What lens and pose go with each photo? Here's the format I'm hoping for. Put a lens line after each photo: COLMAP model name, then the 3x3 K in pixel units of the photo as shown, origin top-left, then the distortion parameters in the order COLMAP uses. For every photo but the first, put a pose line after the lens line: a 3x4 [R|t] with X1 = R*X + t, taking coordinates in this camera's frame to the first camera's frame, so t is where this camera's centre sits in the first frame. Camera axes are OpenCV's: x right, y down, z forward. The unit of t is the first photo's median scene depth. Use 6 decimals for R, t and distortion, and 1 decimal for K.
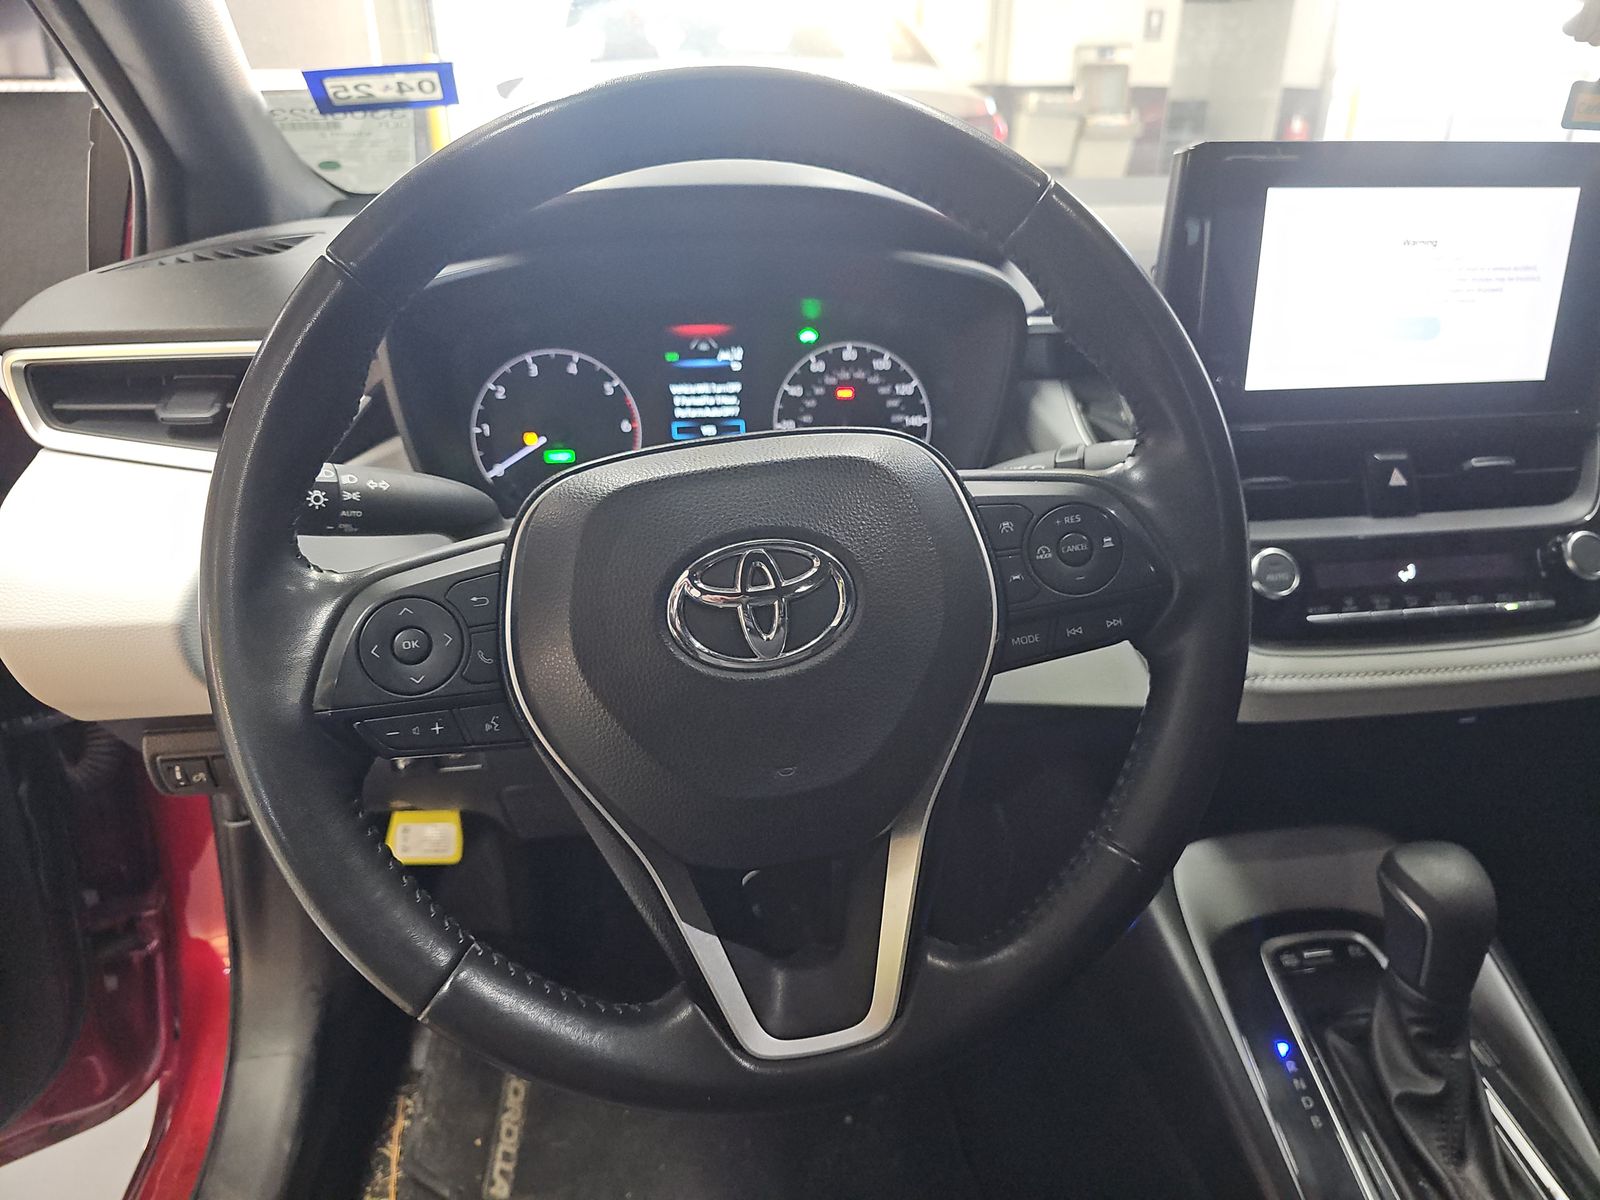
lens RADIAL K [[1064.2, 0, 806.2], [0, 1064.2, 595.7], [0, 0, 1]] dist [0.034567, -0.056787]
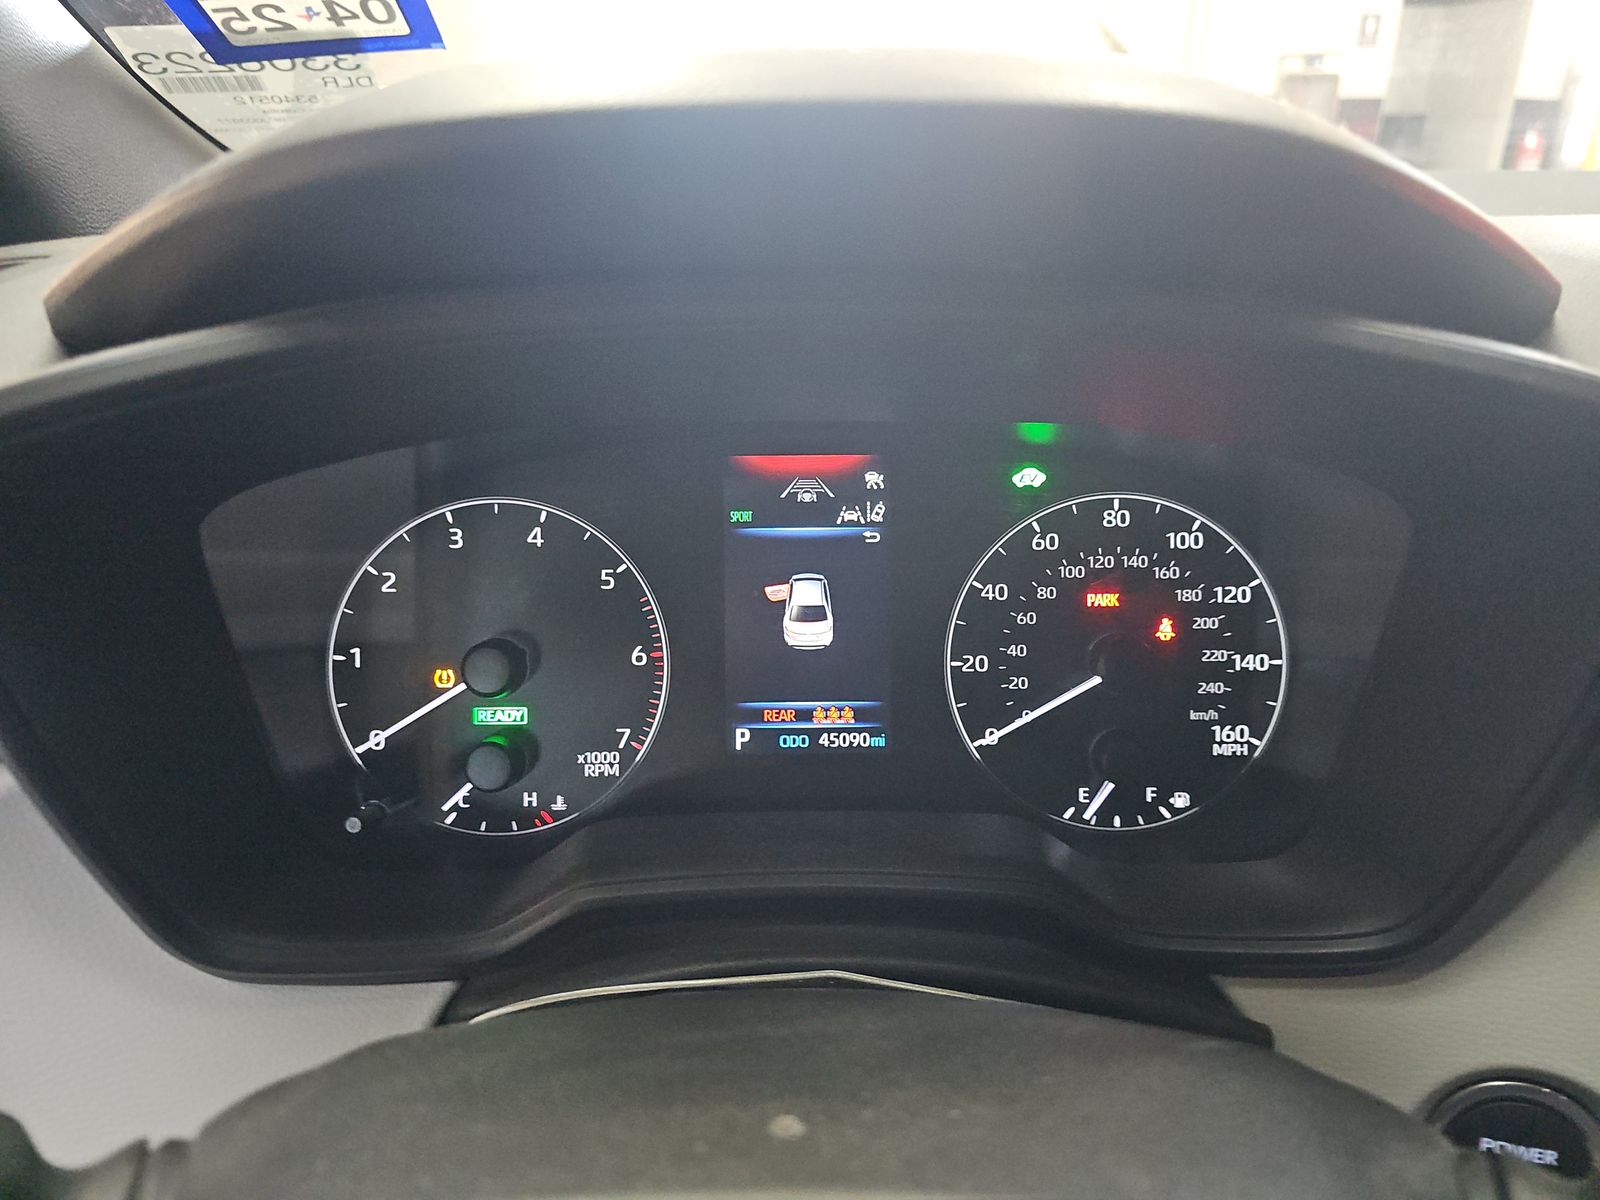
lens RADIAL K [[1052.9, 0, 802.0], [0, 1052.9, 592.7], [0, 0, 1]] dist [0.050798, -0.060542]
pose [[0.988953, 0.047920, -0.140269, -0.034017], [-0.050754, 0.998572, -0.016695, -0.208296], [0.139268, 0.023630, 0.989973, 0.608088]]
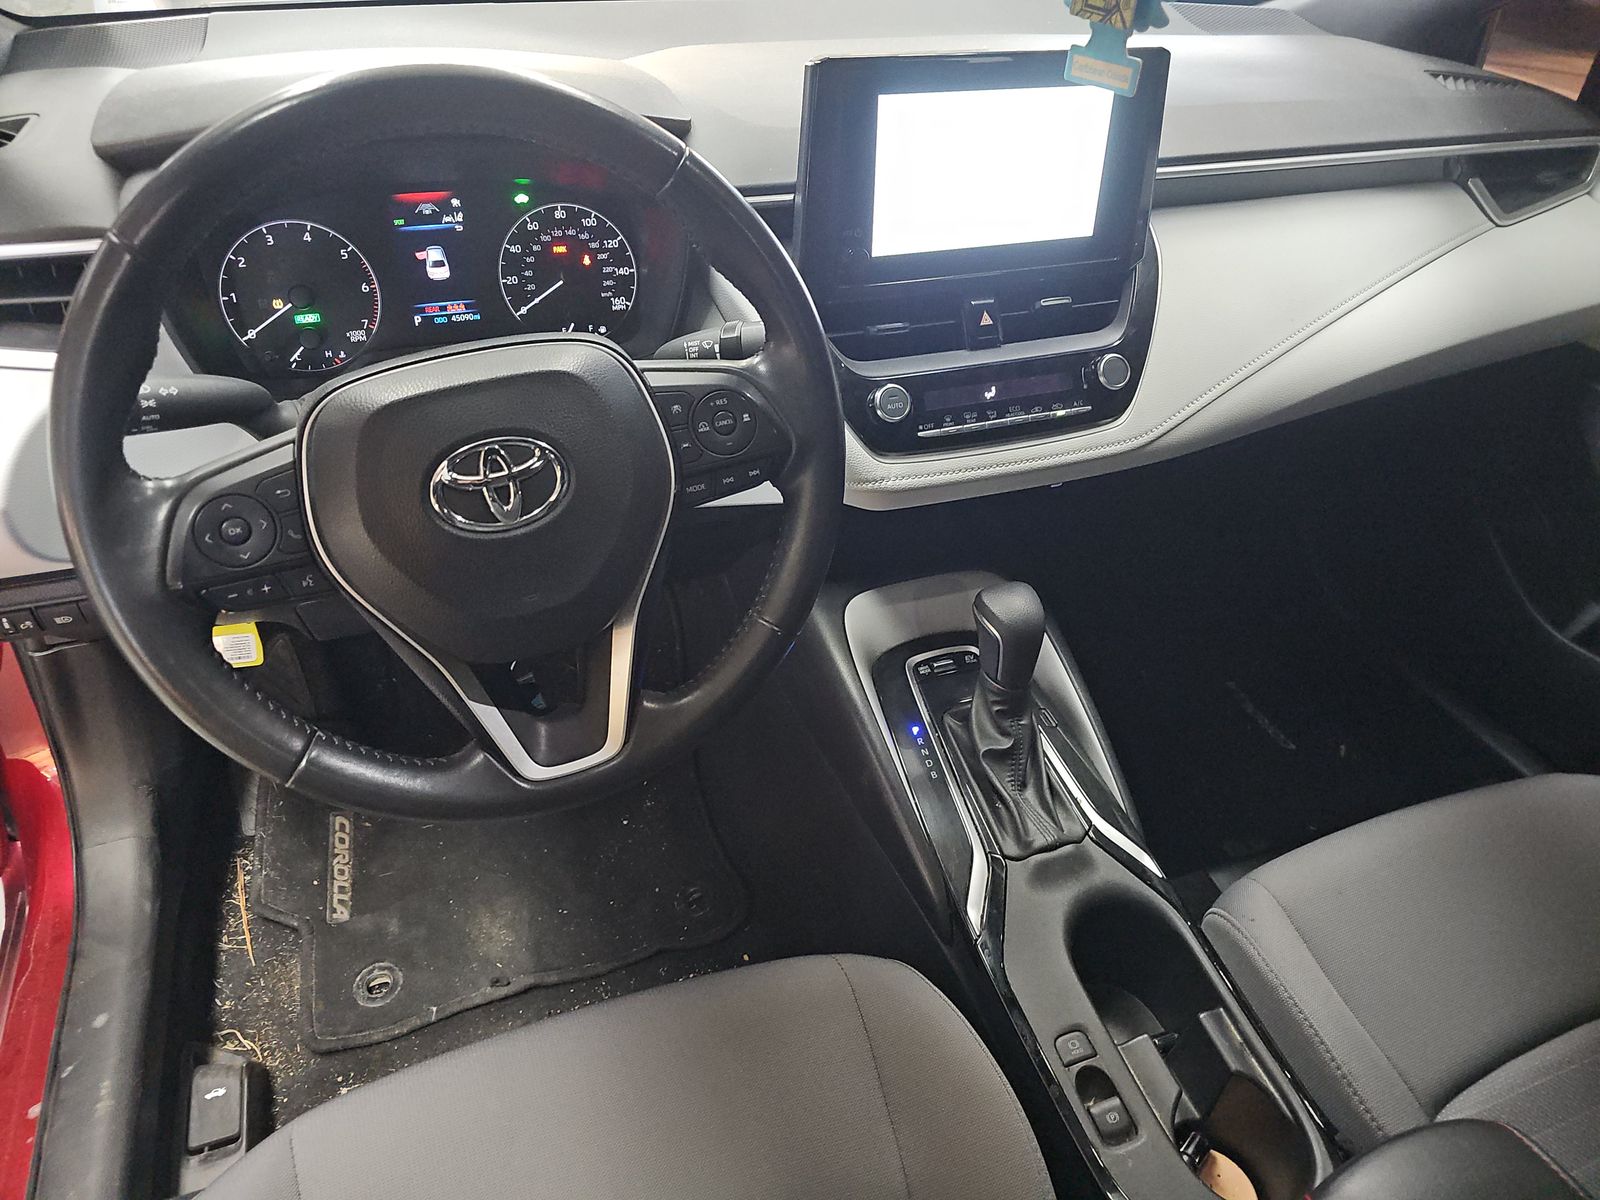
lens RADIAL K [[1052.9, 0, 802.0], [0, 1052.9, 592.7], [0, 0, 1]] dist [0.050798, -0.060542]
pose [[0.975896, -0.094051, 0.196932, 0.036666], [0.045148, 0.969857, 0.239456, -0.106358], [-0.213517, -0.224793, 0.950726, -0.285006]]
